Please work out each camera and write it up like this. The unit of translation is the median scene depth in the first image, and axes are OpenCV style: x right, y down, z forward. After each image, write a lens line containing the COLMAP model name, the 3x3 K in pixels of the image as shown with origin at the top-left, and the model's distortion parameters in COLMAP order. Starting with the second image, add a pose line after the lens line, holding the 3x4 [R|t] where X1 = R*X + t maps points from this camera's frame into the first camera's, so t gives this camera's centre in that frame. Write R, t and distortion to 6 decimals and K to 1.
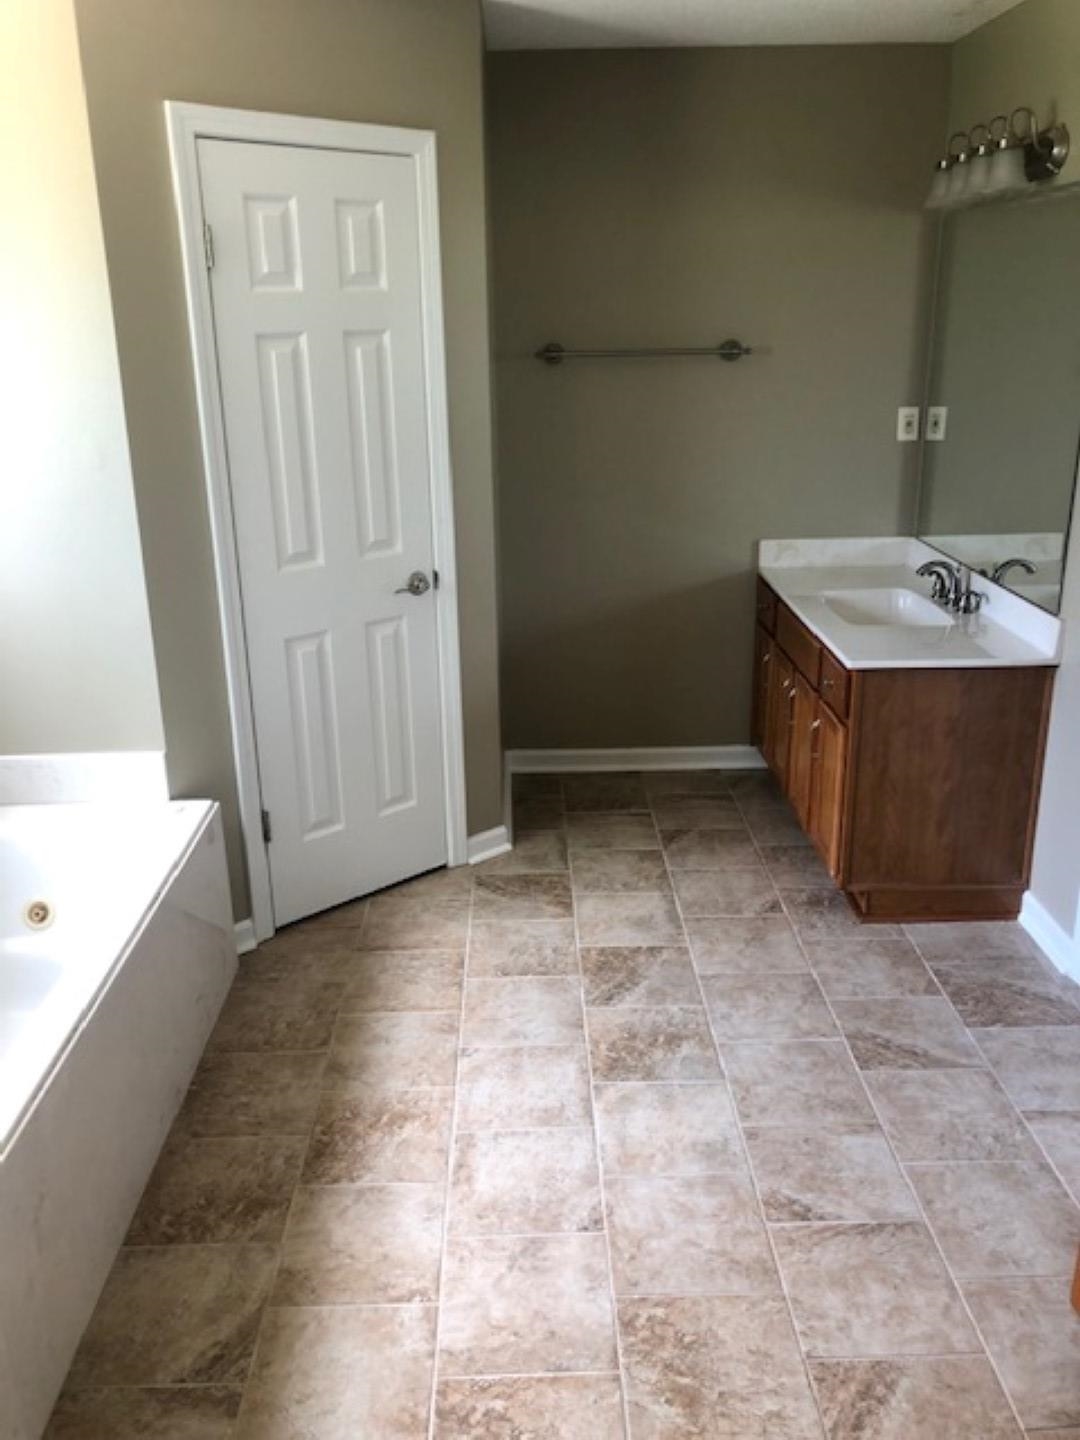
lens RADIAL K [[1167.0, 0, 540.2], [0, 1167.0, 716.8], [0, 0, 1]] dist [-0.014788, -0.009087]
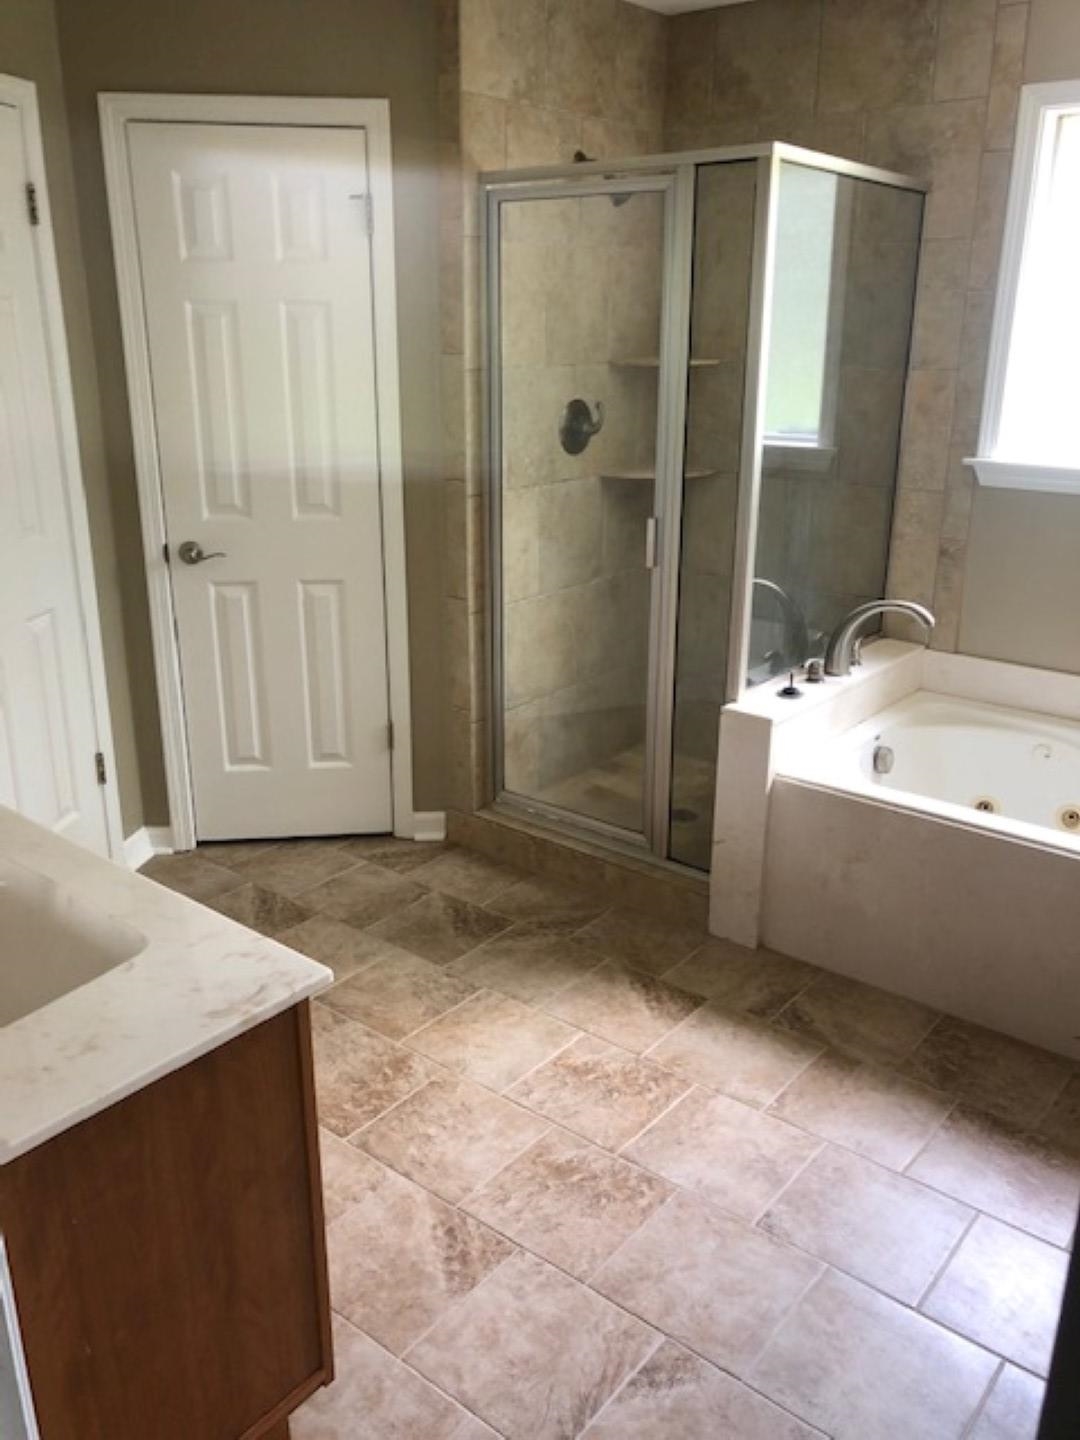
lens RADIAL K [[1167.0, 0, 540.6], [0, 1167.0, 719.2], [0, 0, 1]] dist [-0.014788, -0.009087]
pose [[-0.650398, 0.269443, -0.710199, 0.844134], [-0.230020, 0.821210, 0.522211, -0.422622], [0.723929, 0.503005, -0.472136, 1.255231]]
